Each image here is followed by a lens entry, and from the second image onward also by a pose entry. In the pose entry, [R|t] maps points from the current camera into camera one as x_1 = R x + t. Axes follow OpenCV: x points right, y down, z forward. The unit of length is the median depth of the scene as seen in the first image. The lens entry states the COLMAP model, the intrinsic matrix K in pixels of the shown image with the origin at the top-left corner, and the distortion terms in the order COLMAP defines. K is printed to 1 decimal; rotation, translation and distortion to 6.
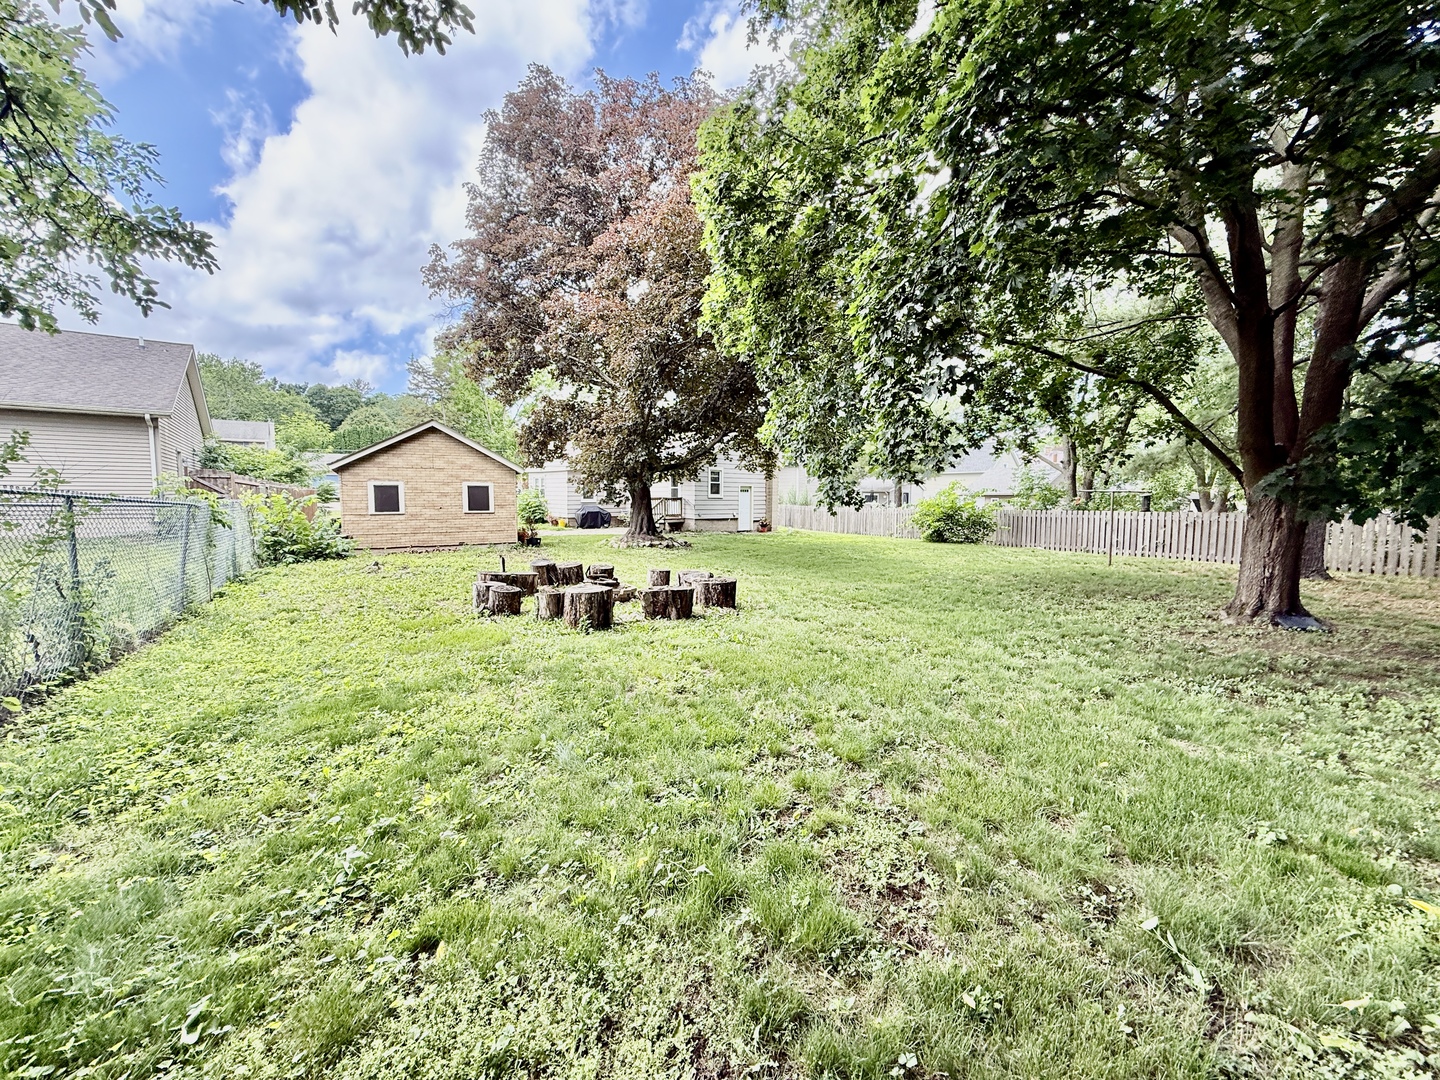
lens RADIAL K [[578.4, 0, 724.7], [0, 578.4, 540.9], [0, 0, 1]] dist [-0.000620, 0.001650]
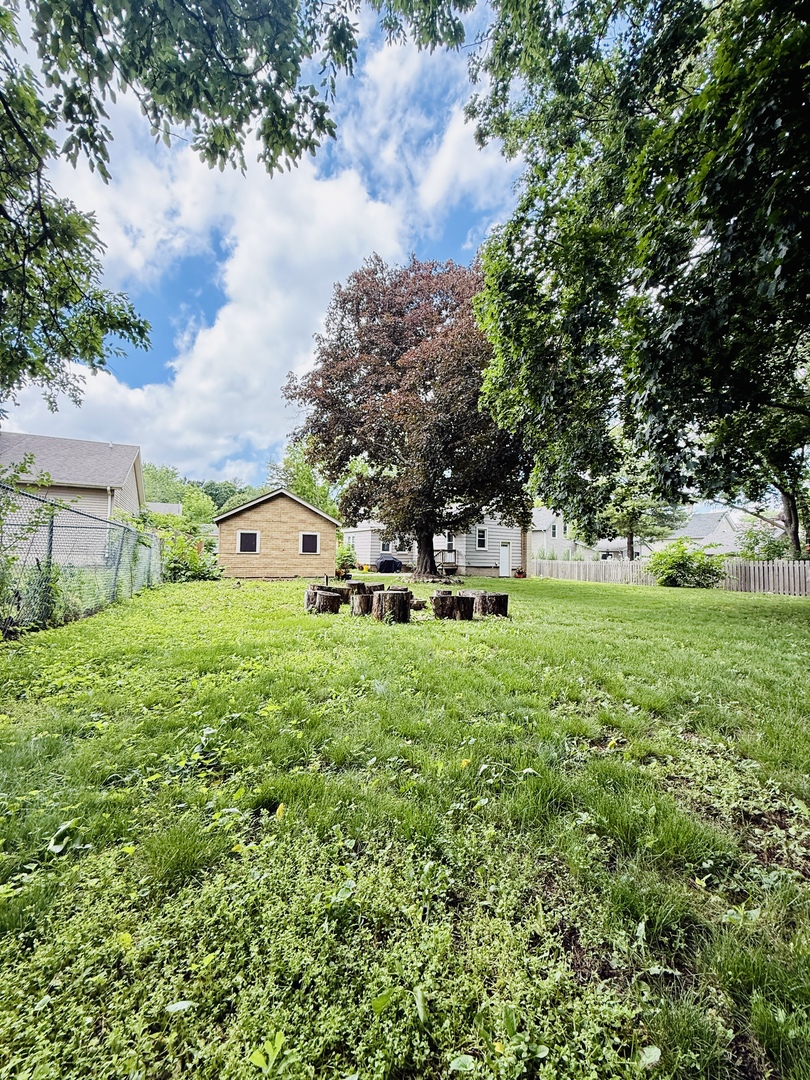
lens RADIAL K [[433.8, 0, 407.4], [0, 433.8, 538.7], [0, 0, 1]] dist [-0.000620, 0.001650]
pose [[0.984868, 0.002227, -0.173290, -0.046564], [-0.024389, 0.991748, -0.125861, 0.109231], [0.171580, 0.128183, 0.976795, 0.077271]]
